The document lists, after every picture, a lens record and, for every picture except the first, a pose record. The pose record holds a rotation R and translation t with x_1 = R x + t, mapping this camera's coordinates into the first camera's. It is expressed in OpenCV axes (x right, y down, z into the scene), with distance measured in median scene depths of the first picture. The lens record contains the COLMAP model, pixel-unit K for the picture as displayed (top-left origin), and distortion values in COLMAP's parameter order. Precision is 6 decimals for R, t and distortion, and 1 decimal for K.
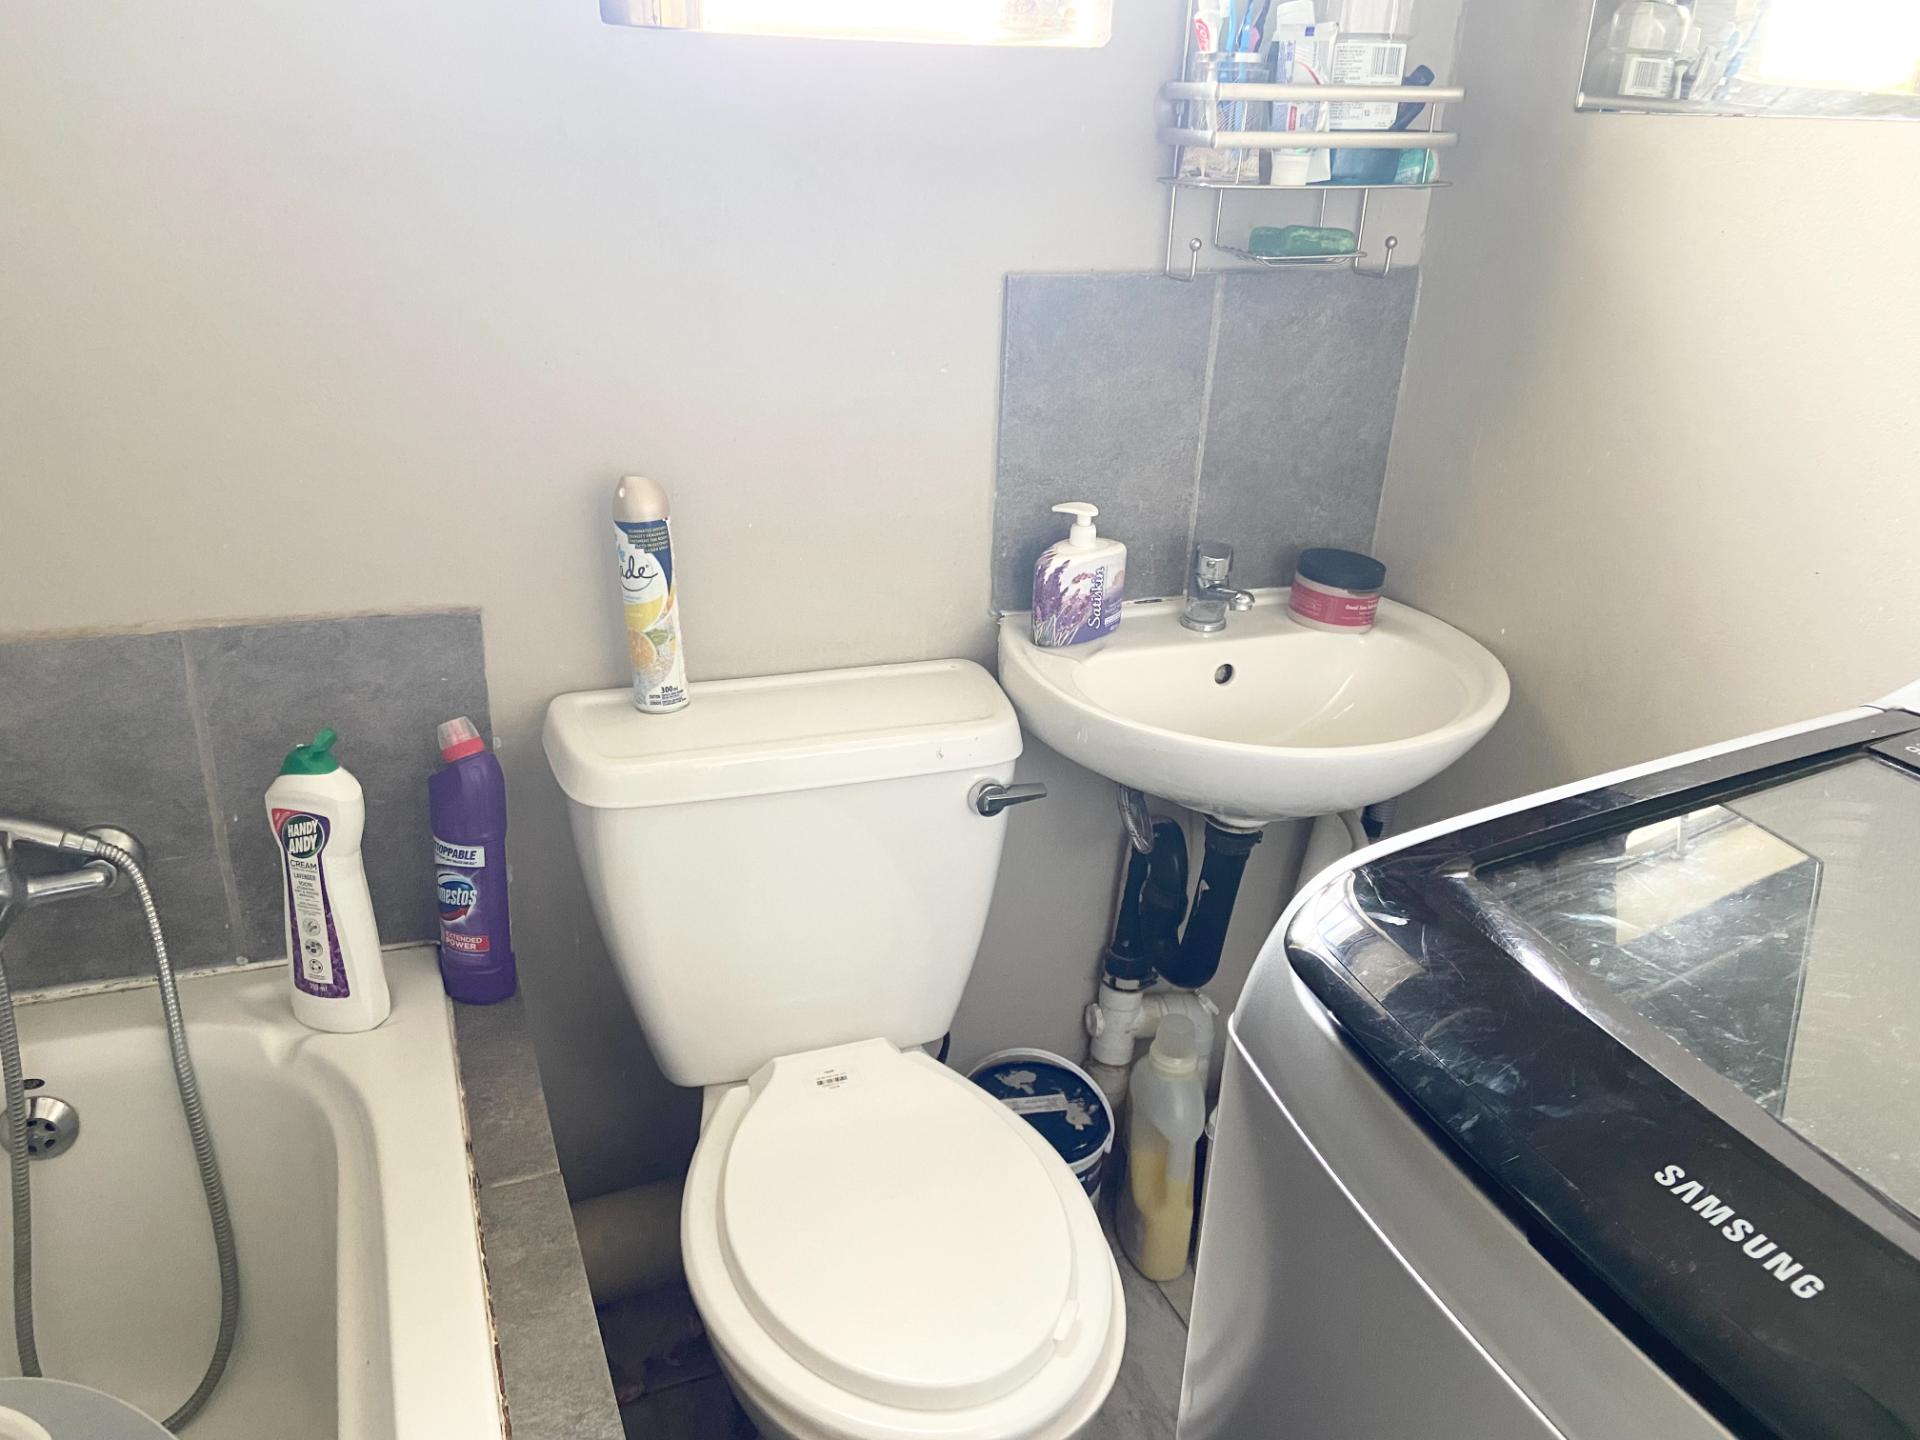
lens RADIAL K [[1451.8, 0, 966.0], [0, 1451.8, 731.2], [0, 0, 1]] dist [0.123213, -0.160368]
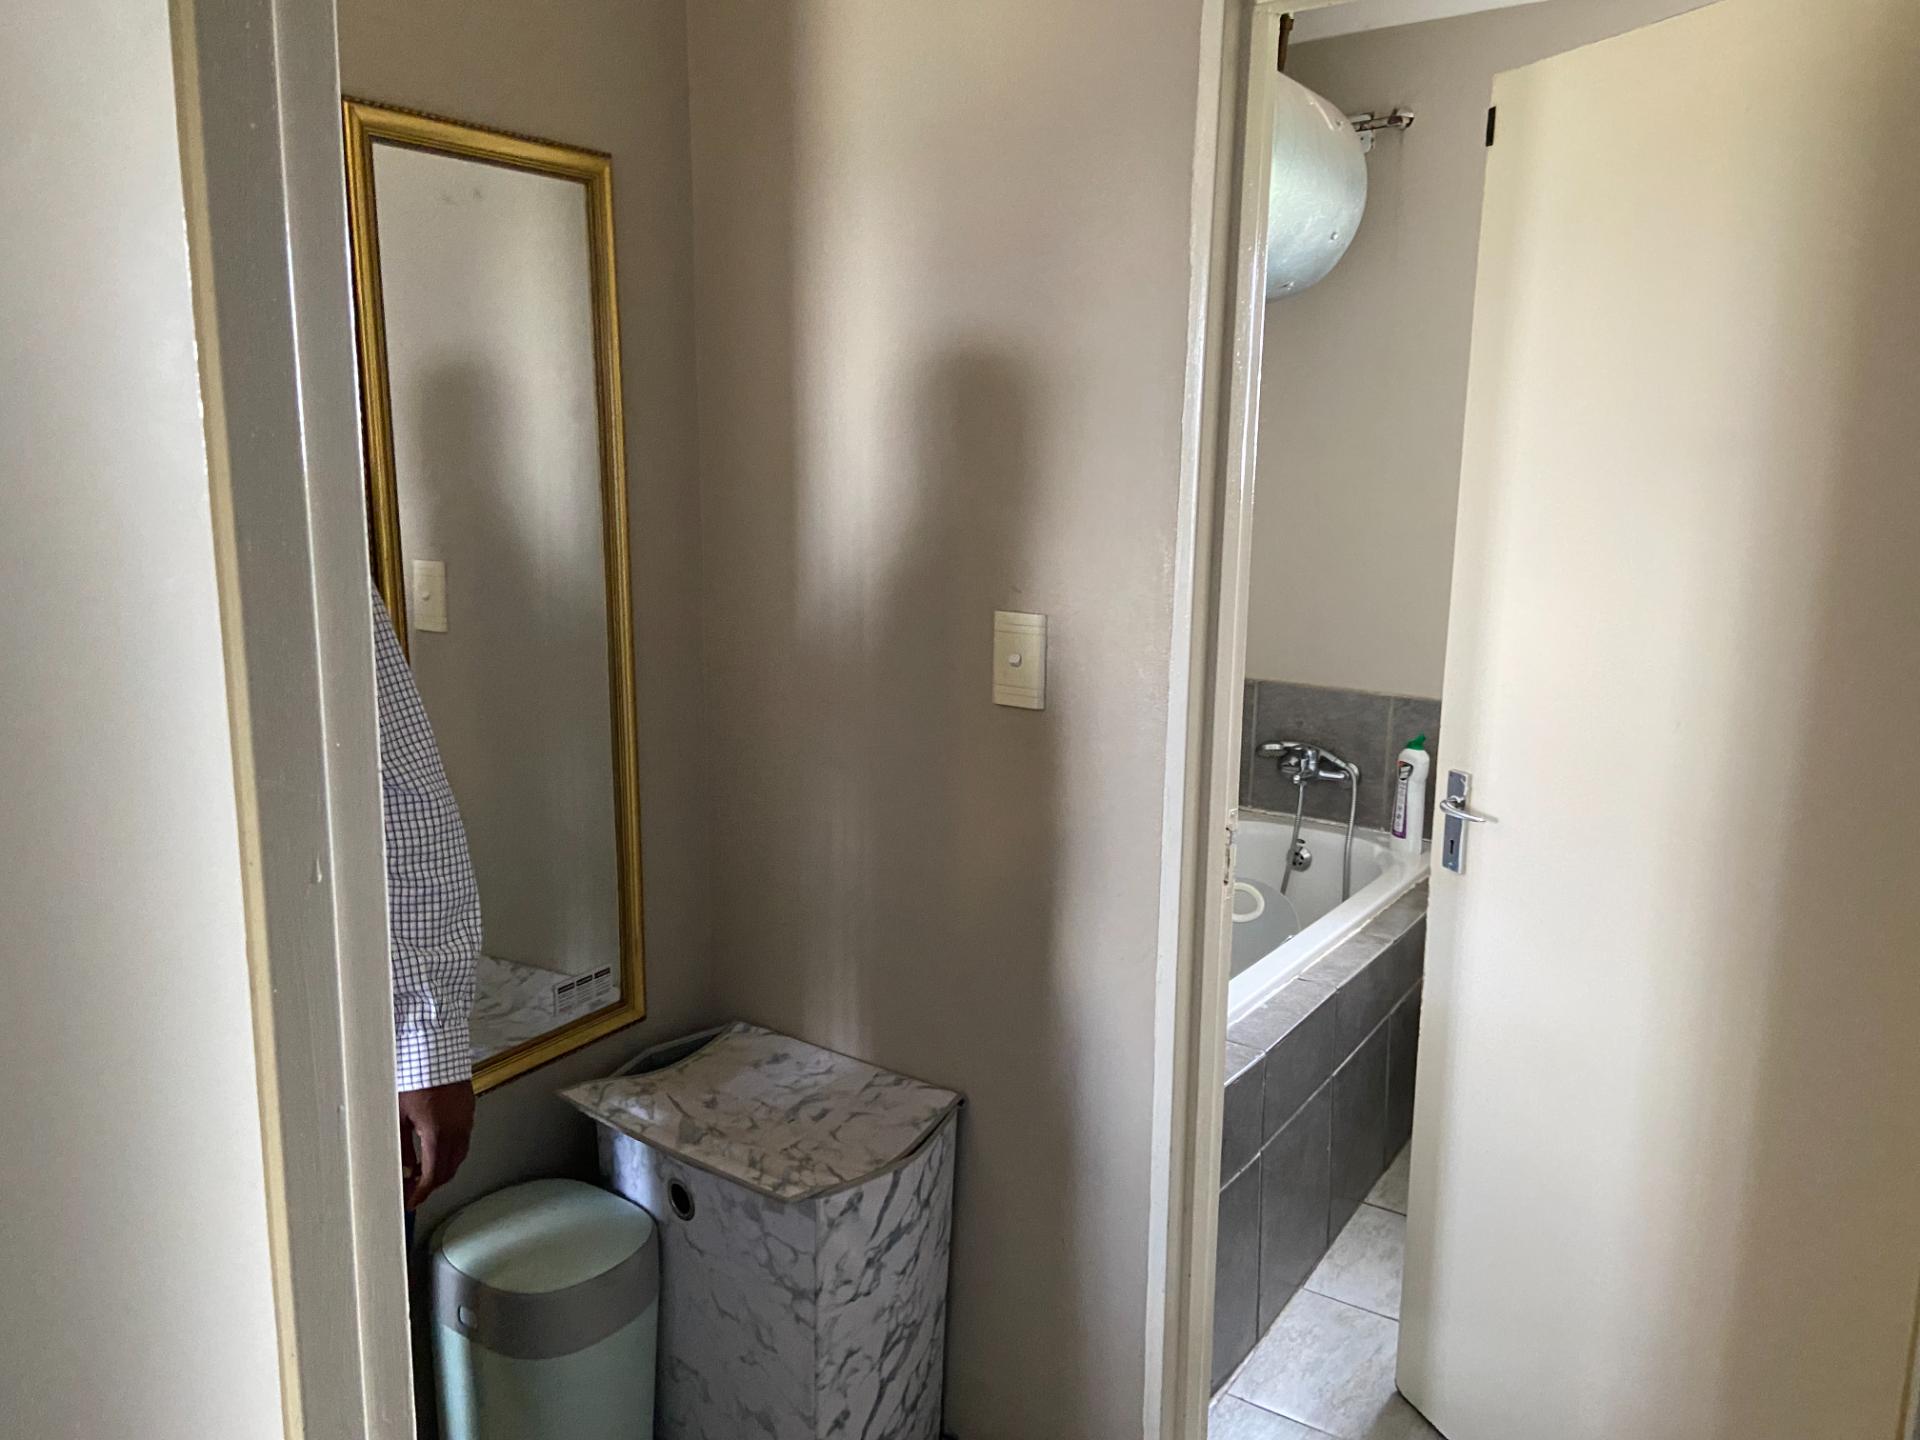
lens RADIAL K [[1430.5, 0, 960.0], [0, 1430.5, 720.0], [0, 0, 1]] dist [0.117030, -0.161473]
pose [[0.578656, 0.144007, -0.802757, 1.142713], [-0.307898, 0.950023, -0.051520, 0.353663], [0.755219, 0.276980, 0.594076, -1.163797]]
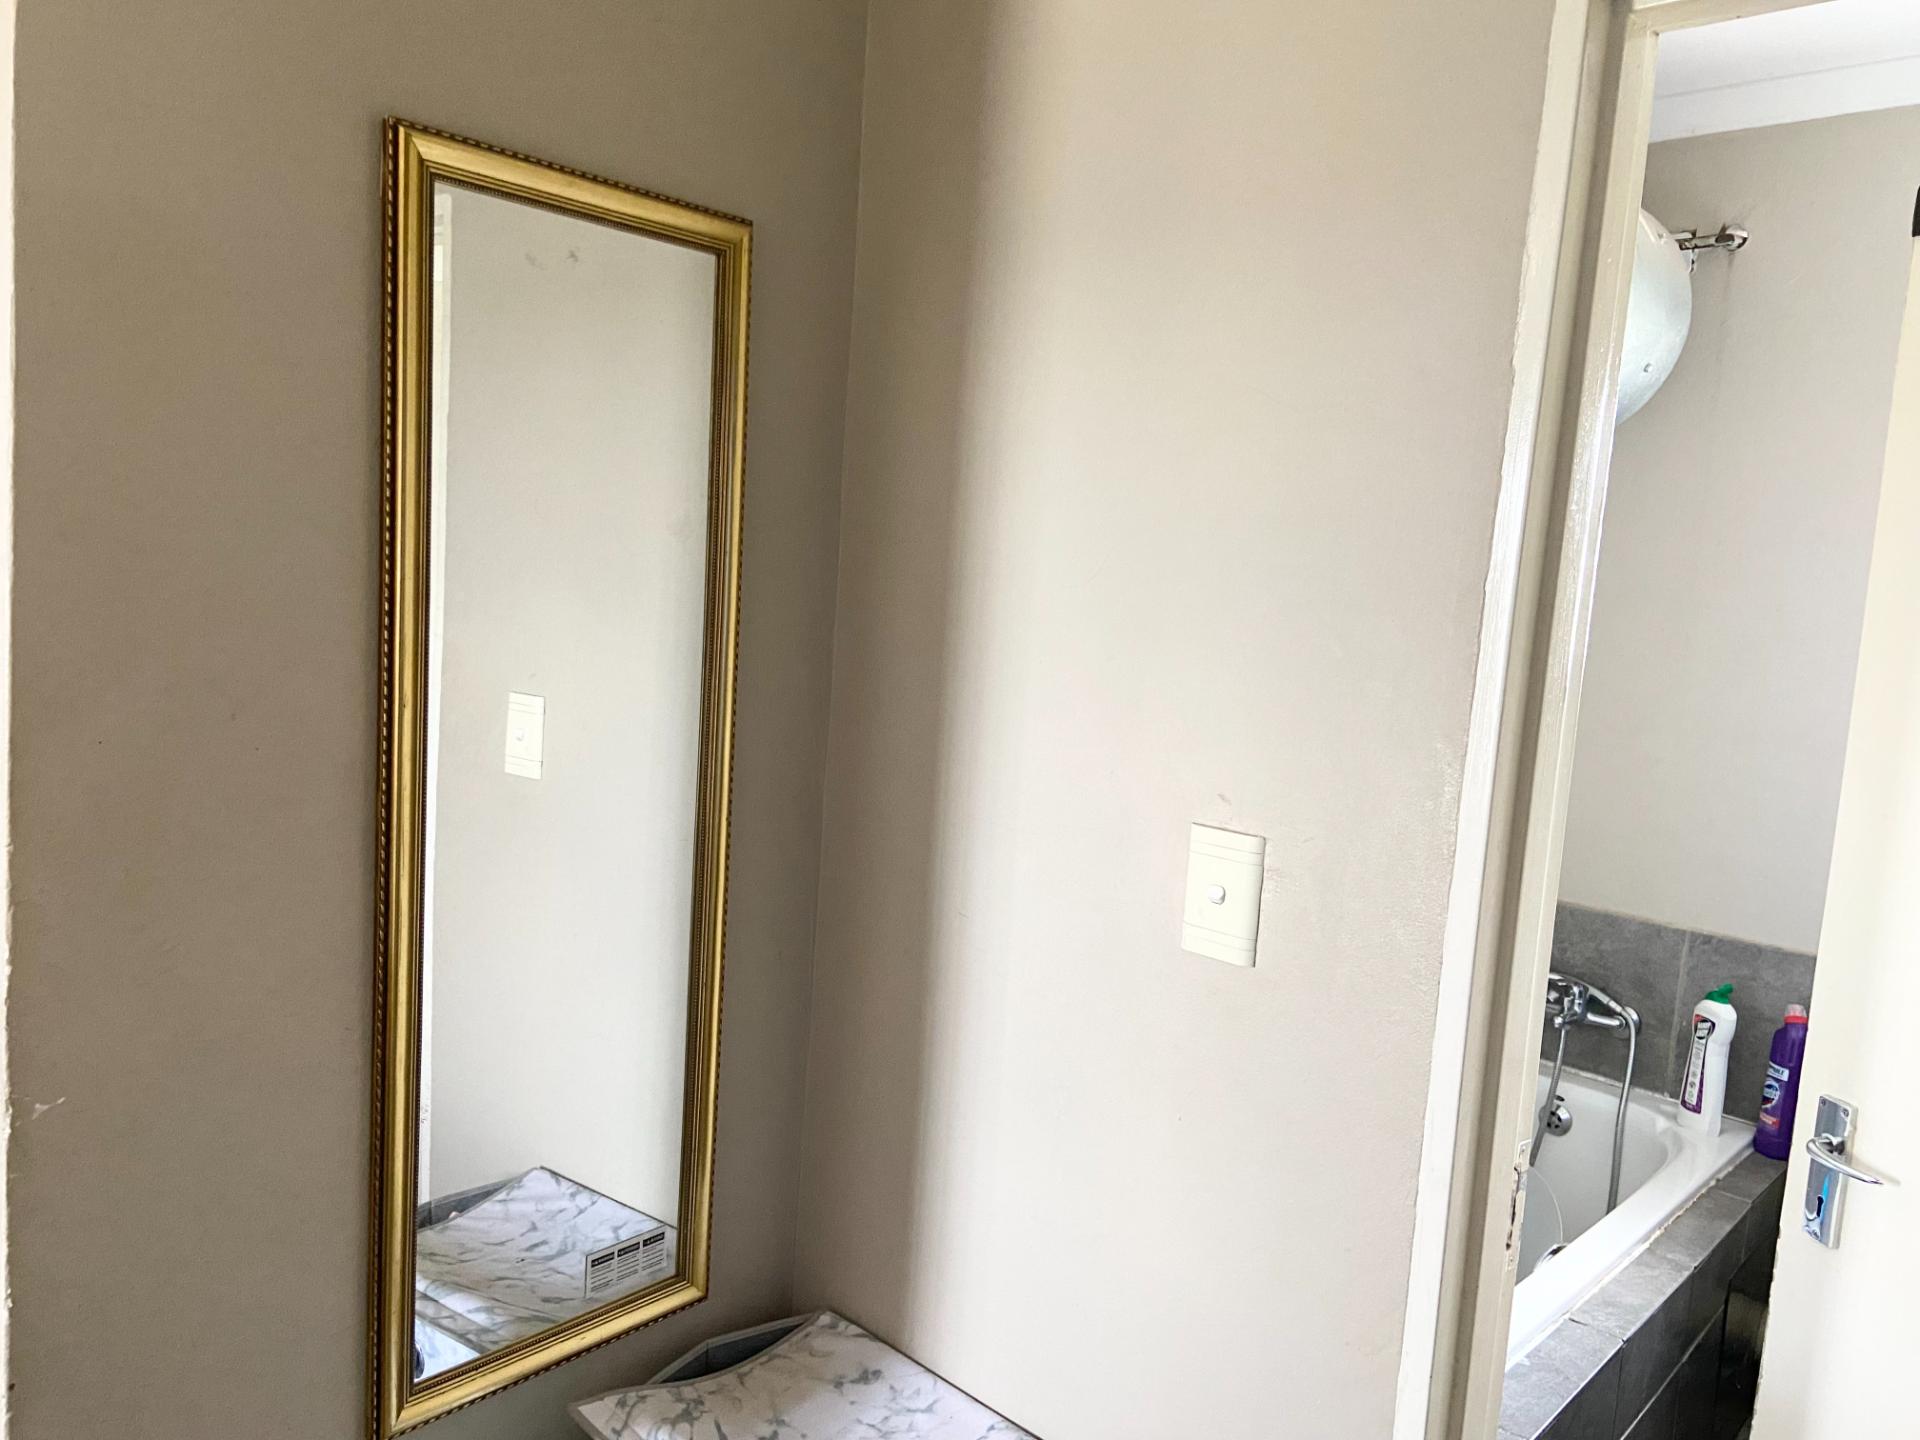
lens RADIAL K [[1451.8, 0, 966.0], [0, 1451.8, 731.2], [0, 0, 1]] dist [0.123213, -0.160368]
pose [[0.460851, 0.112002, -0.880382, 0.874311], [-0.388314, 0.917454, -0.086551, 0.266151], [0.798016, 0.381752, 0.466301, -0.987244]]
